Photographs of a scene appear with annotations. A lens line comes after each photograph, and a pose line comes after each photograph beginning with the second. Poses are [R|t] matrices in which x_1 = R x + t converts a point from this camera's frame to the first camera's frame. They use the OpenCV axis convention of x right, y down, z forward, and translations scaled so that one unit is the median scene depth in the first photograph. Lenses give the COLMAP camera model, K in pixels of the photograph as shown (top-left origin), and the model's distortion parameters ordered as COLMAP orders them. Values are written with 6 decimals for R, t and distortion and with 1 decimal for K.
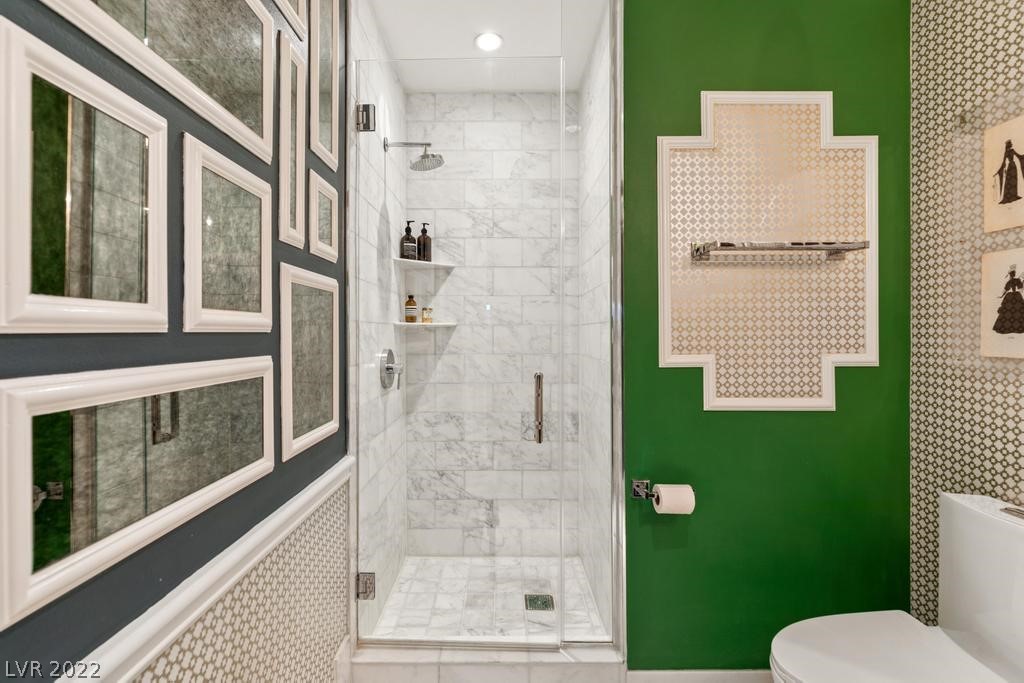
lens RADIAL K [[500.0, 0, 509.6], [0, 500.0, 333.4], [0, 0, 1]] dist [-0.000637, -0.000112]
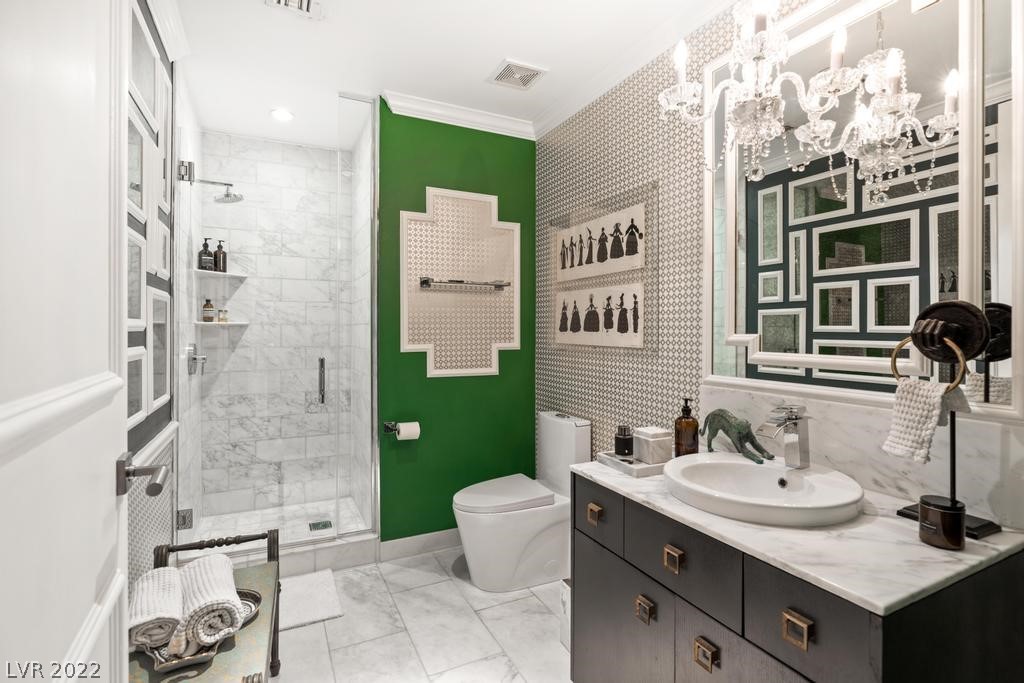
lens RADIAL K [[490.8, 0, 506.0], [0, 490.8, 329.3], [0, 0, 1]] dist [-0.005736, -0.000144]
pose [[0.907671, 0.002661, 0.419675, -0.039253], [-0.002397, 0.999996, -0.001157, -0.003685], [-0.419676, 0.000044, 0.907674, -0.387079]]
